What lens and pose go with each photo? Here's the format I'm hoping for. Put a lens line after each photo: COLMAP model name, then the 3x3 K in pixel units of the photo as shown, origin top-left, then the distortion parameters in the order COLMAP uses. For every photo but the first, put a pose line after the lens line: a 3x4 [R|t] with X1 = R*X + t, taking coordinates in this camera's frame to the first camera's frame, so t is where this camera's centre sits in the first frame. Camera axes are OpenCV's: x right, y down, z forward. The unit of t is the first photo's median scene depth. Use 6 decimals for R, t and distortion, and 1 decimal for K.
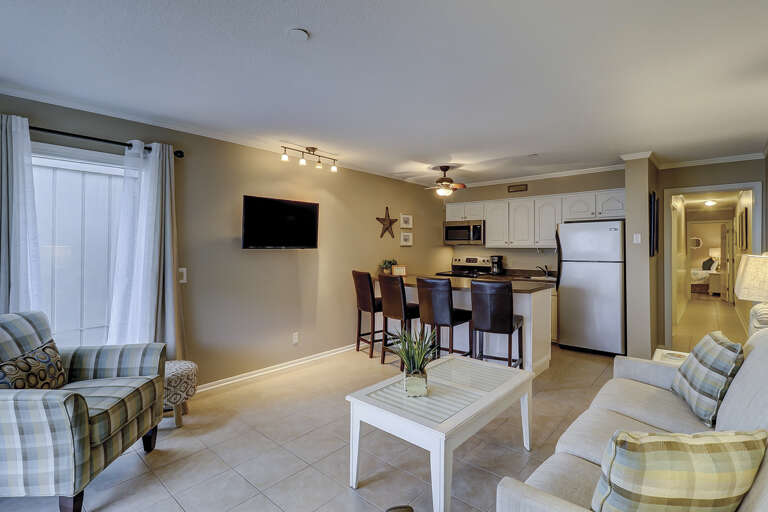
lens RADIAL K [[364.7, 0, 405.4], [0, 364.7, 246.4], [0, 0, 1]] dist [0.011069, 0.000878]
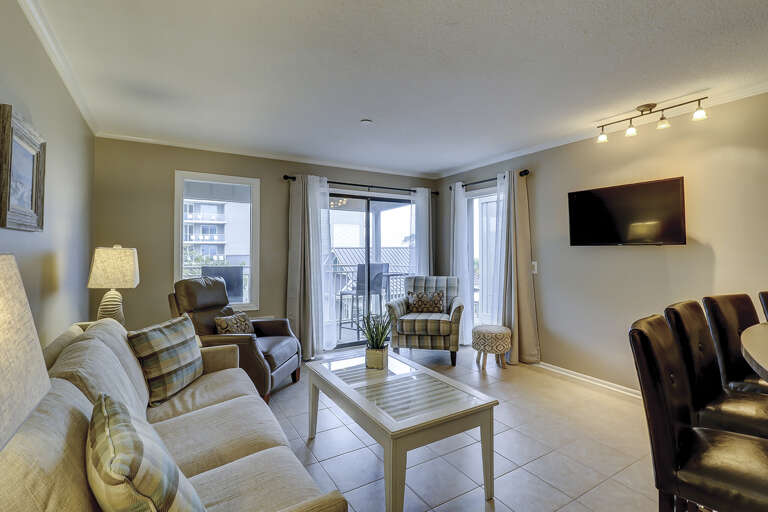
lens RADIAL K [[364.7, 0, 381.2], [0, 364.7, 249.6], [0, 0, 1]] dist [0.011069, 0.000878]
pose [[-0.316532, -0.008194, -0.948546, 0.680028], [-0.004711, 0.999964, -0.007066, 0.026909], [0.948570, 0.002232, -0.316559, 0.828357]]
